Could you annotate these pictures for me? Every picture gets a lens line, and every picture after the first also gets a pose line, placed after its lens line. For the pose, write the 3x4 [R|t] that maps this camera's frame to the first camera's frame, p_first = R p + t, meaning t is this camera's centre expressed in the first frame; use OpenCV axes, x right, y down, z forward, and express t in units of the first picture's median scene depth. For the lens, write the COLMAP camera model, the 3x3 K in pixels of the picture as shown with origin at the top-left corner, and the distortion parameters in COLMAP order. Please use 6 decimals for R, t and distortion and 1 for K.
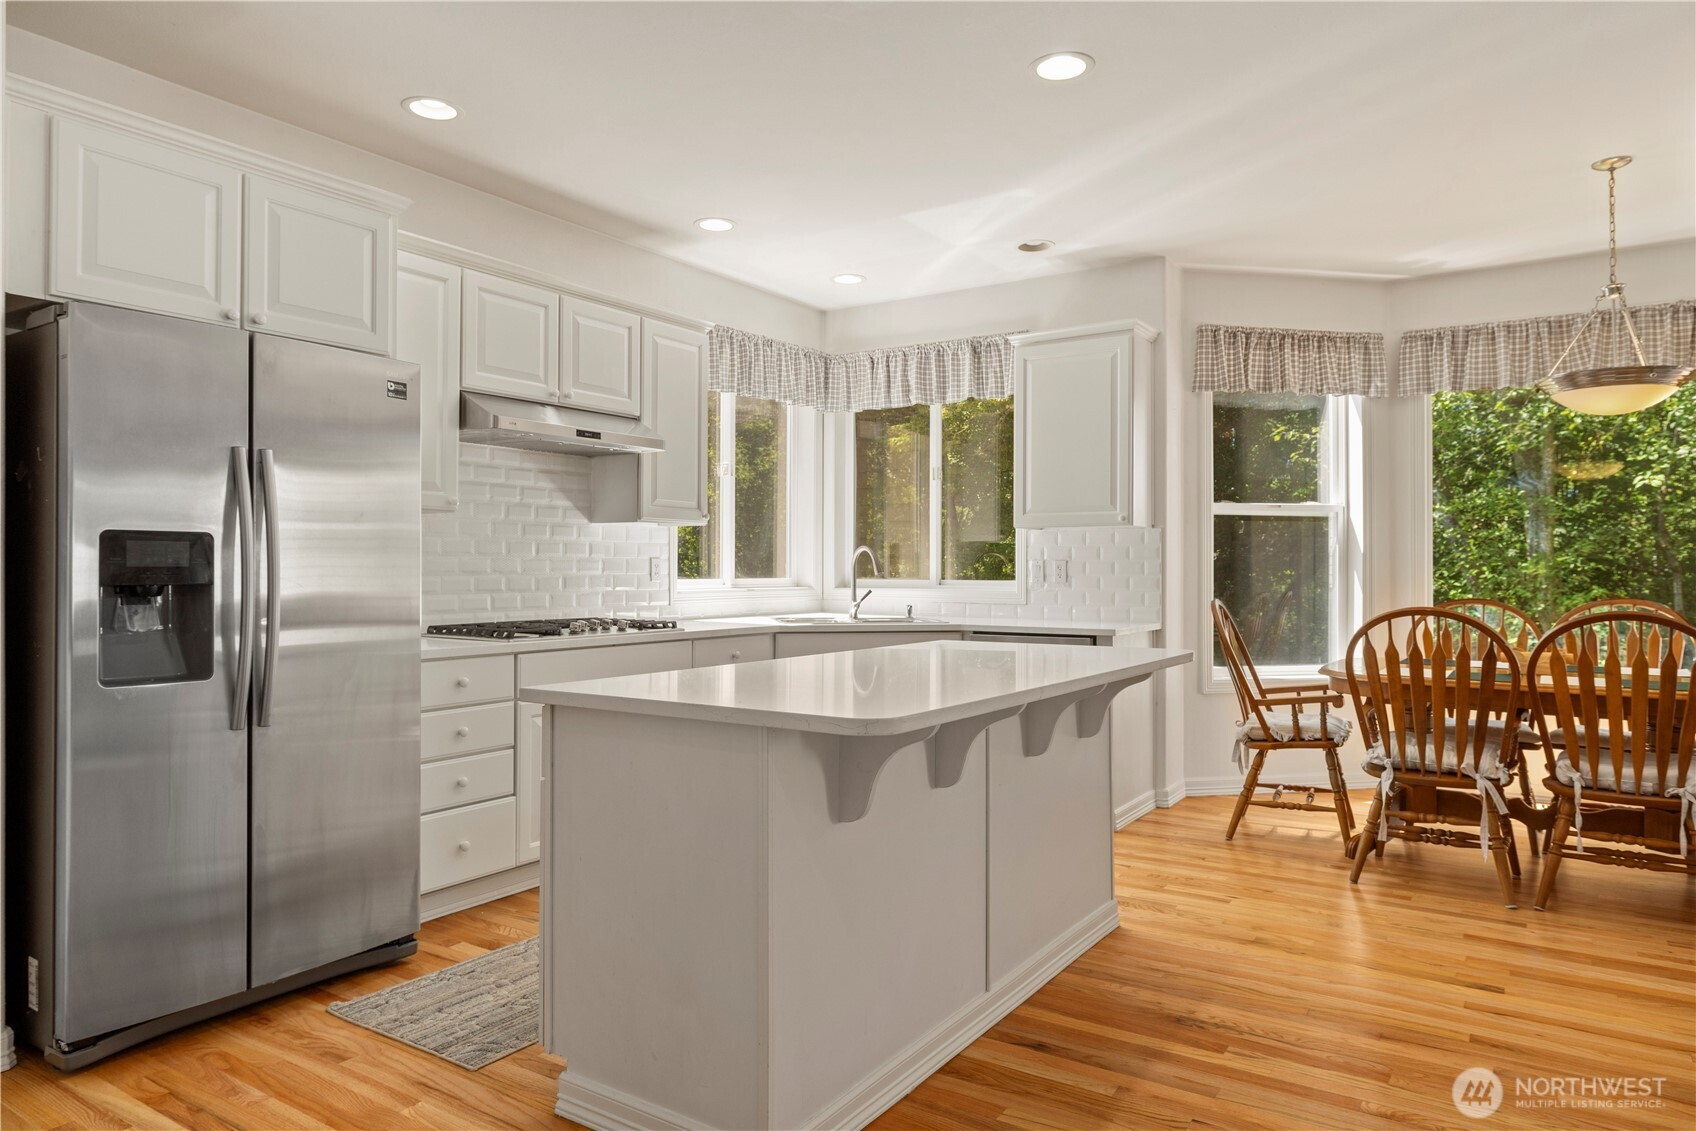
lens RADIAL K [[1058.6, 0, 844.9], [0, 1058.6, 563.1], [0, 0, 1]] dist [-0.002175, 0.004671]
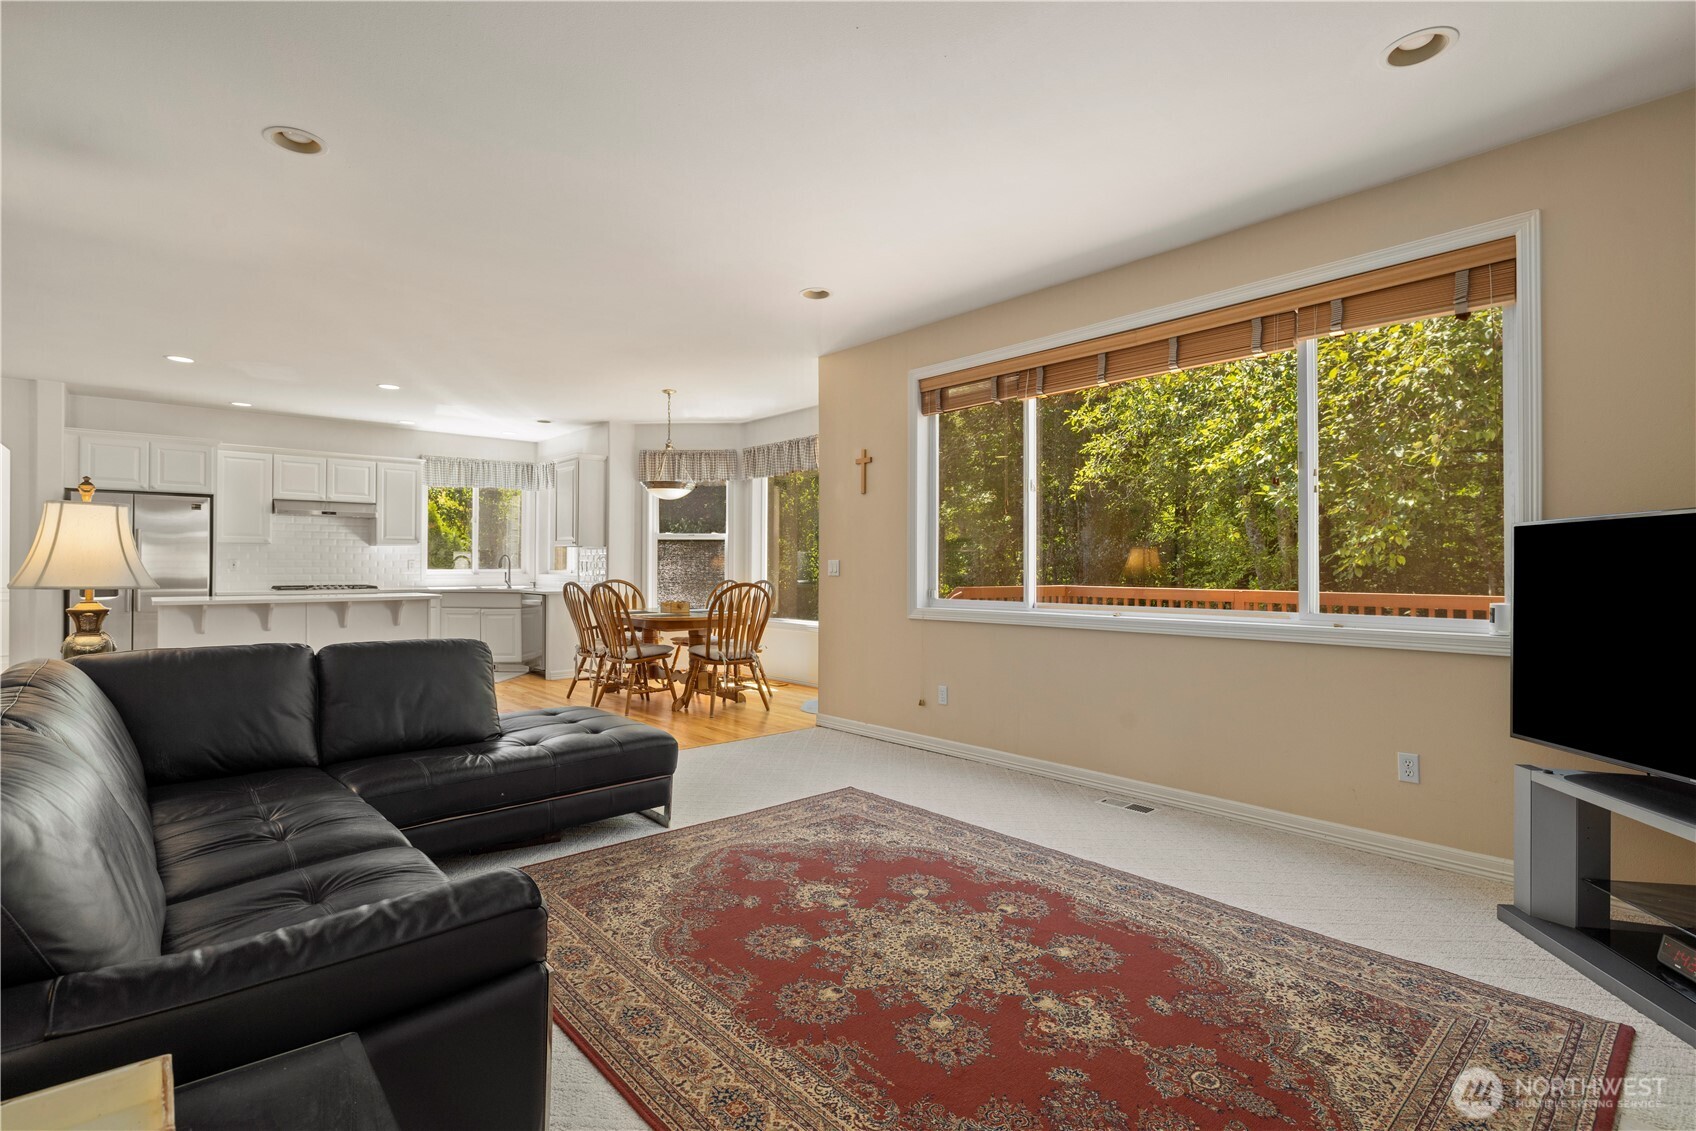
lens RADIAL K [[788.0, 0, 837.2], [0, 788.0, 560.9], [0, 0, 1]] dist [-0.000425, 0.000073]
pose [[0.967563, 0.001091, -0.252629, 1.306776], [-0.001143, 0.999999, -0.000057, -0.004864], [0.252629, 0.000344, 0.967563, -0.501142]]
